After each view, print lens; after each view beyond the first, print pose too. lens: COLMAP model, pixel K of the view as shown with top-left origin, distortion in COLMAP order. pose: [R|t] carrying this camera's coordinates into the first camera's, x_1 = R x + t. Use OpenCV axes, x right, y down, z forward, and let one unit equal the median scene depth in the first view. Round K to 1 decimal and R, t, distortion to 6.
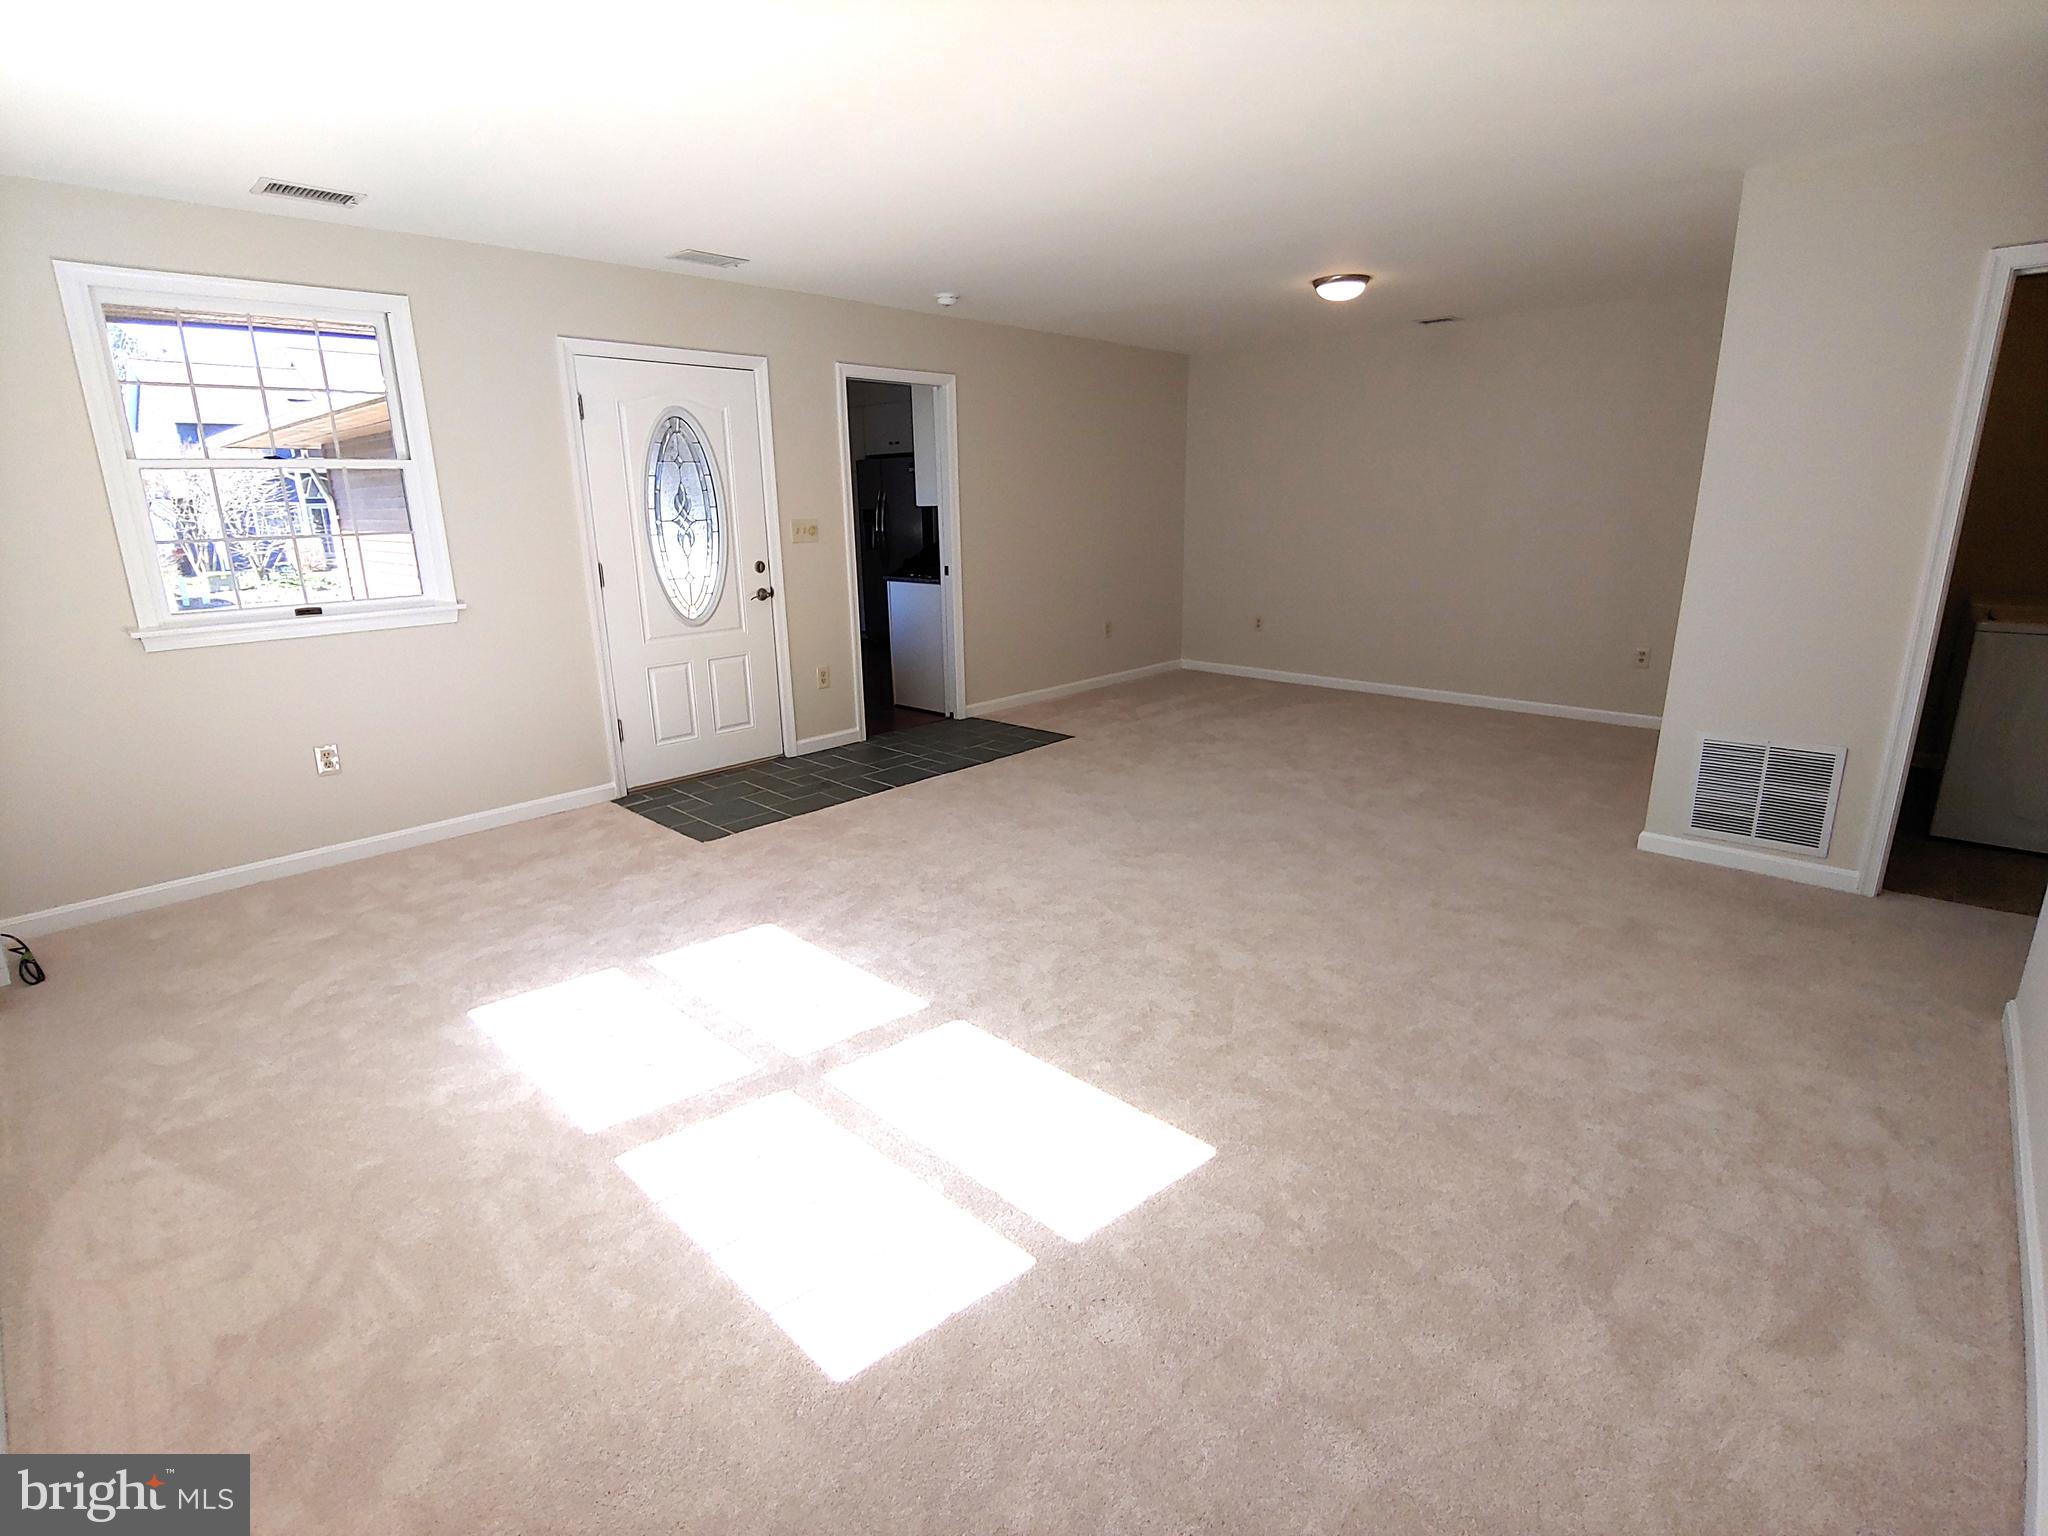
lens RADIAL K [[981.4, 0, 1010.8], [0, 981.4, 755.7], [0, 0, 1]] dist [-0.013765, 0.000557]
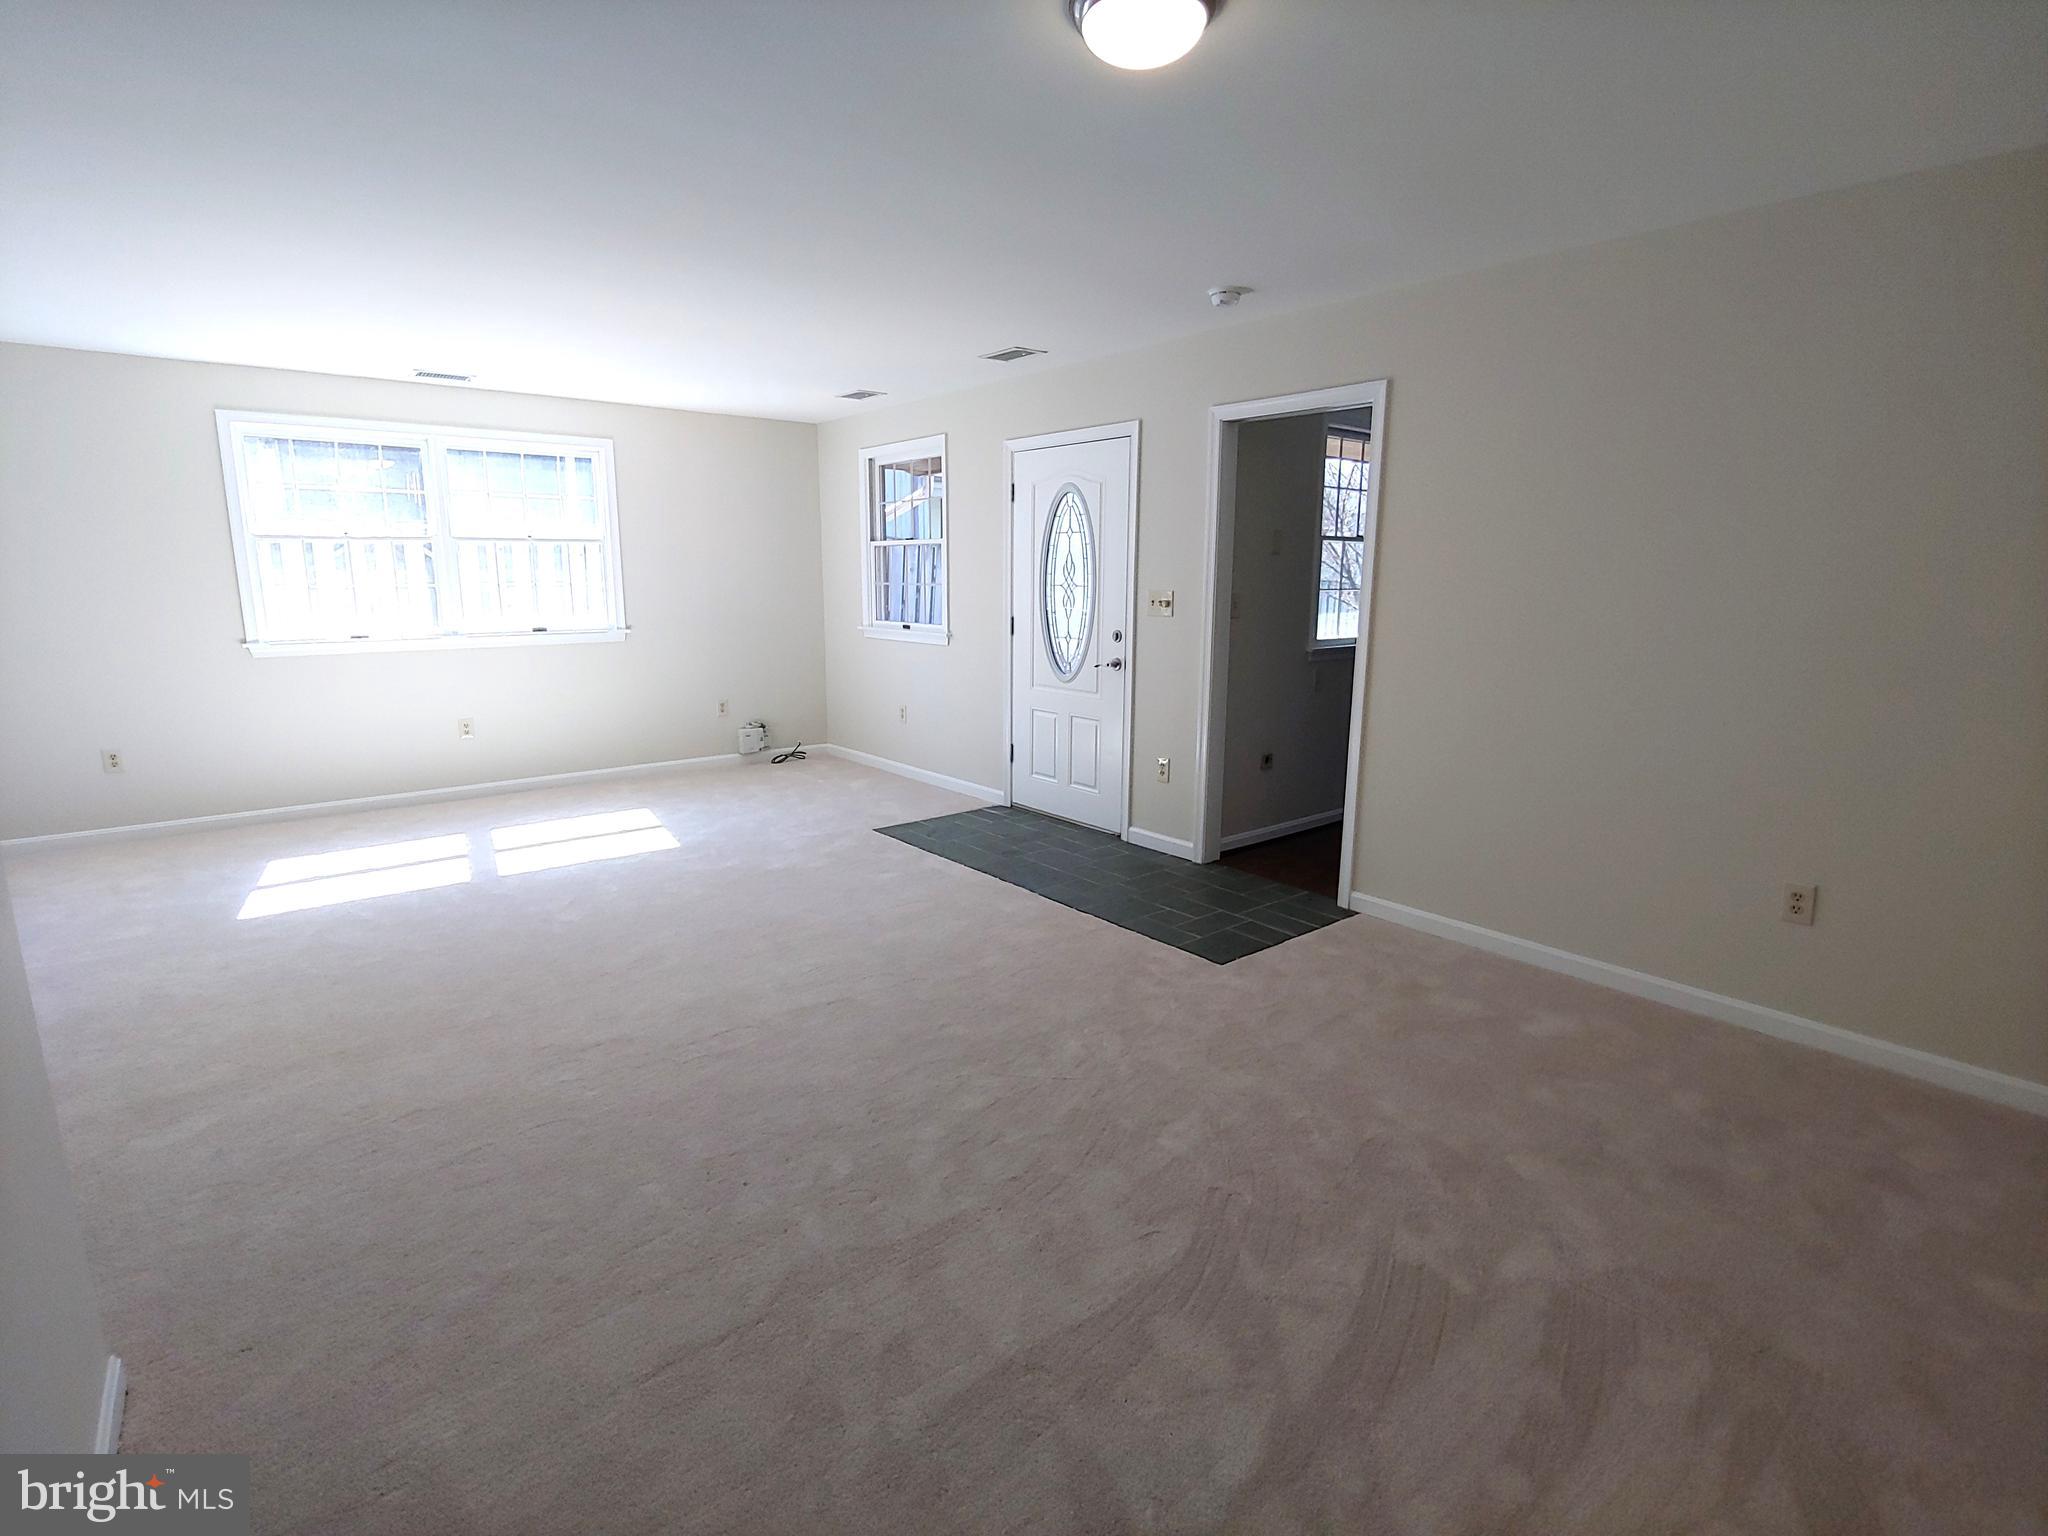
lens RADIAL K [[981.4, 0, 1014.8], [0, 981.4, 771.1], [0, 0, 1]] dist [-0.013765, 0.000557]
pose [[-0.119190, 0.214723, -0.969375, 0.751138], [-0.254976, 0.936972, 0.238896, -0.284203], [0.959573, 0.275641, -0.056928, 1.034962]]
